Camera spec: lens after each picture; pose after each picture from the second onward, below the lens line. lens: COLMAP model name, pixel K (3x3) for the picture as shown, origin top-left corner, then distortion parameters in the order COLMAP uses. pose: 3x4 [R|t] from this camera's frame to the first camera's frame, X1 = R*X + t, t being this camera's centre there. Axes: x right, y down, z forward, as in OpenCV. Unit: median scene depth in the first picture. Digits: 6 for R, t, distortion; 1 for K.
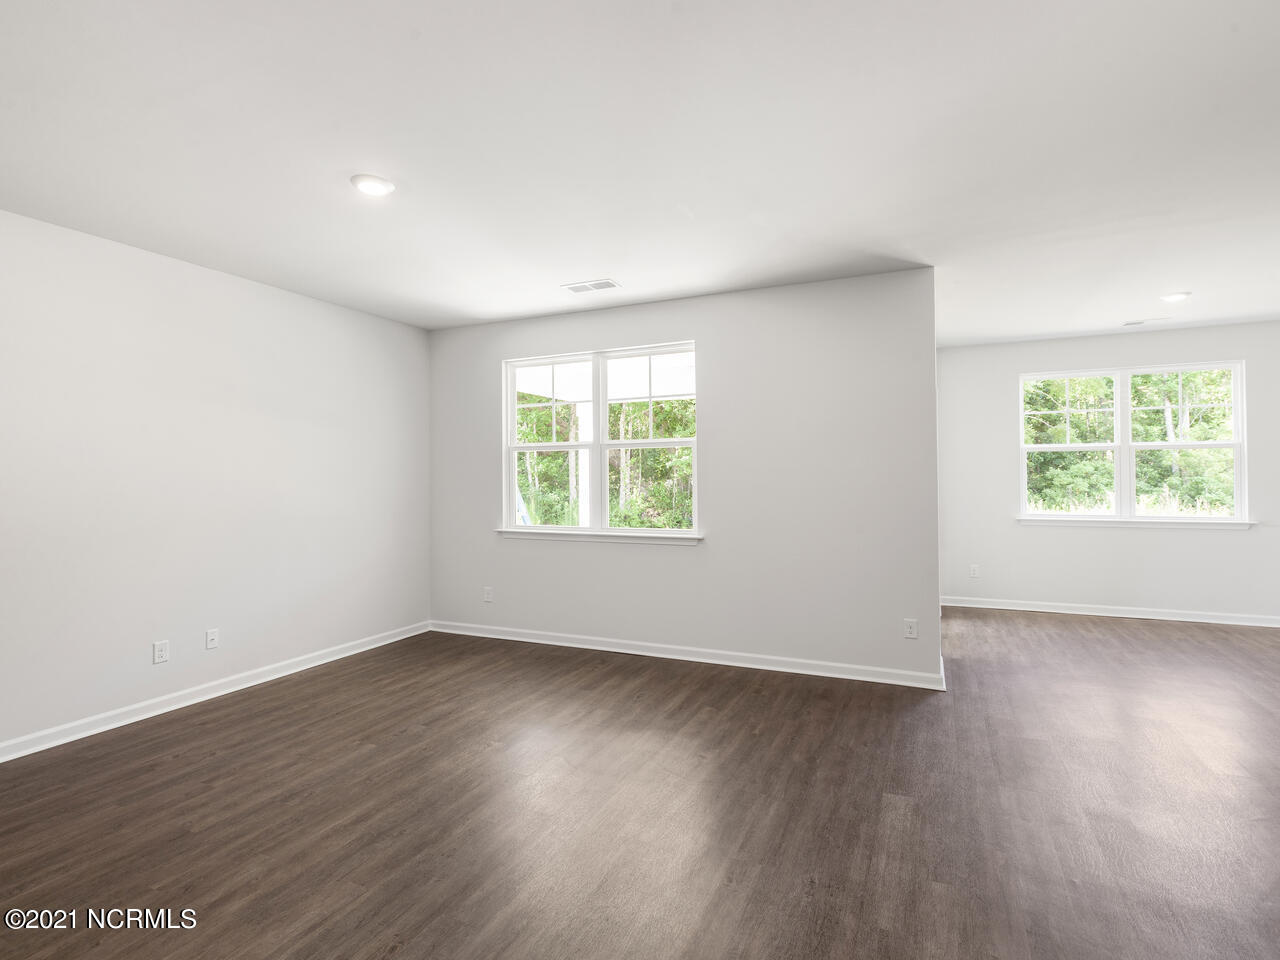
lens RADIAL K [[643.2, 0, 637.2], [0, 643.2, 474.5], [0, 0, 1]] dist [0.002128, 0.002361]
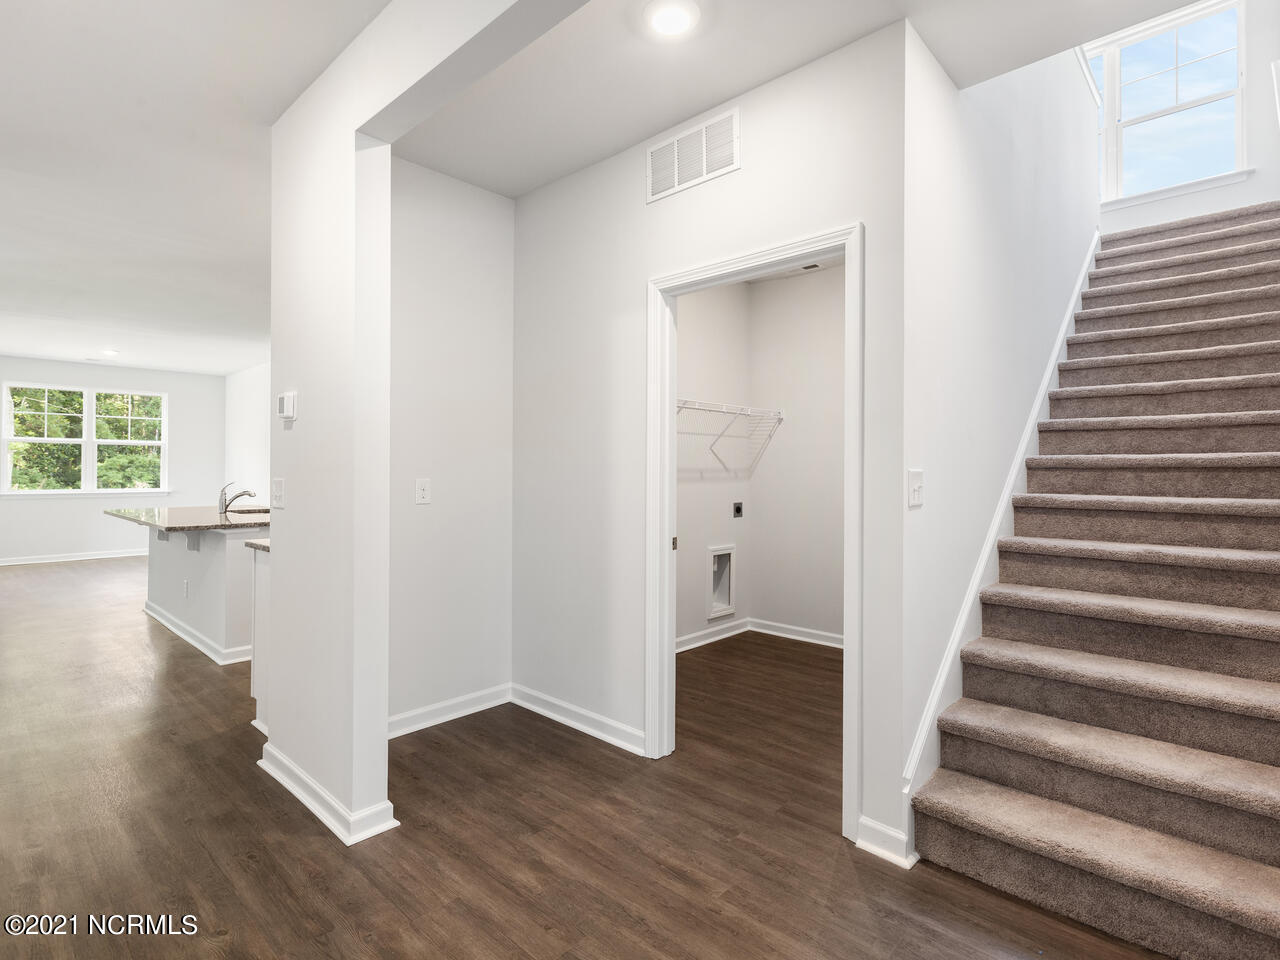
lens RADIAL K [[643.2, 0, 637.2], [0, 643.2, 474.5], [0, 0, 1]] dist [0.002128, 0.002361]
pose [[0.323245, 0.006429, 0.946294, -0.232592], [-0.010828, 0.999937, -0.003095, 0.020348], [-0.946253, -0.009246, 0.323294, -0.671243]]
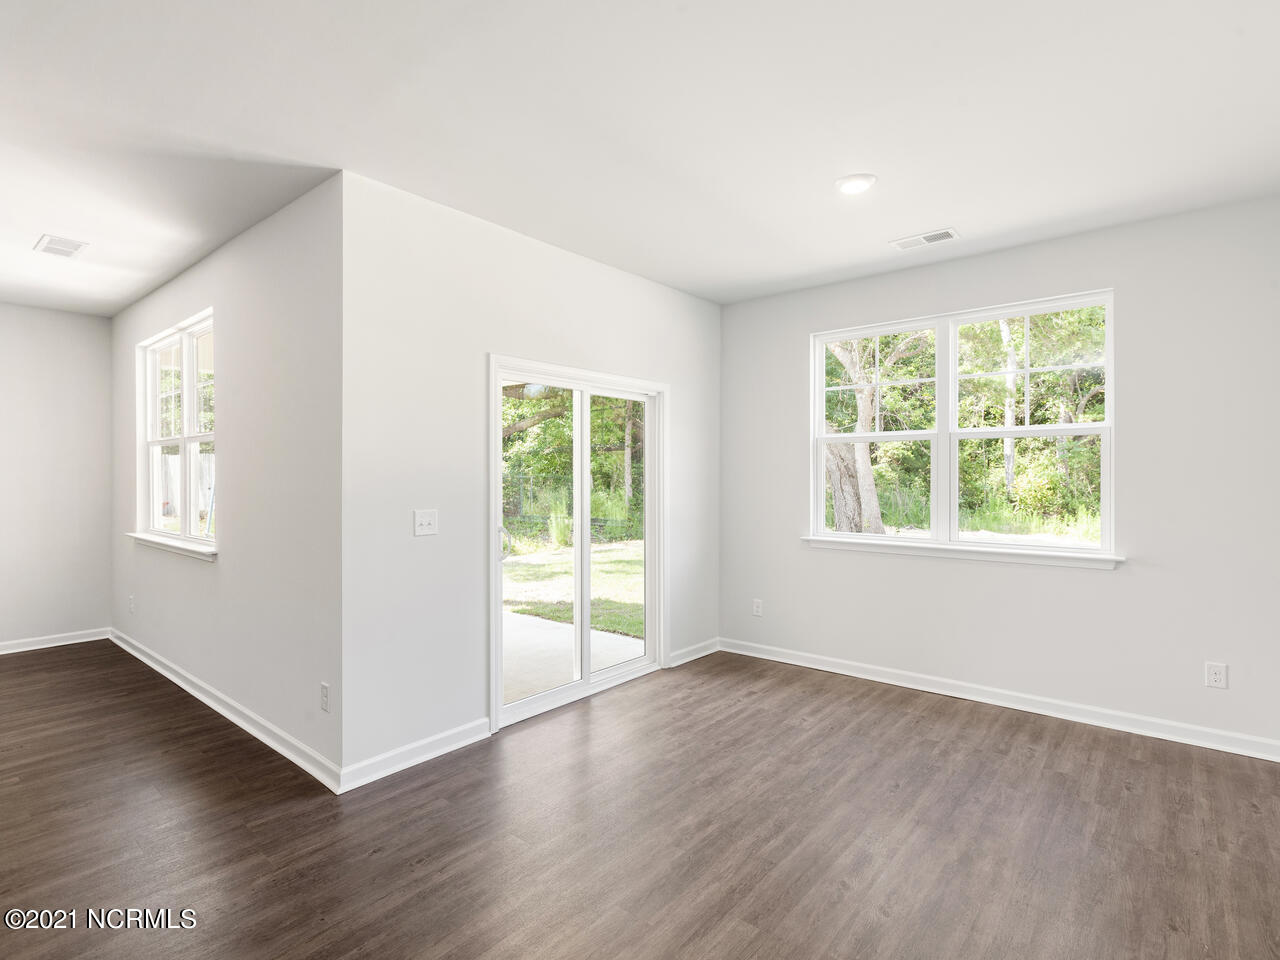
lens RADIAL K [[623.2, 0, 667.3], [0, 623.2, 477.0], [0, 0, 1]] dist [-0.000776, -0.000010]
pose [[0.966470, 0.008204, -0.256647, 0.676725], [-0.006705, 0.999955, 0.006715, -0.003050], [0.256690, -0.004769, 0.966482, 0.319070]]
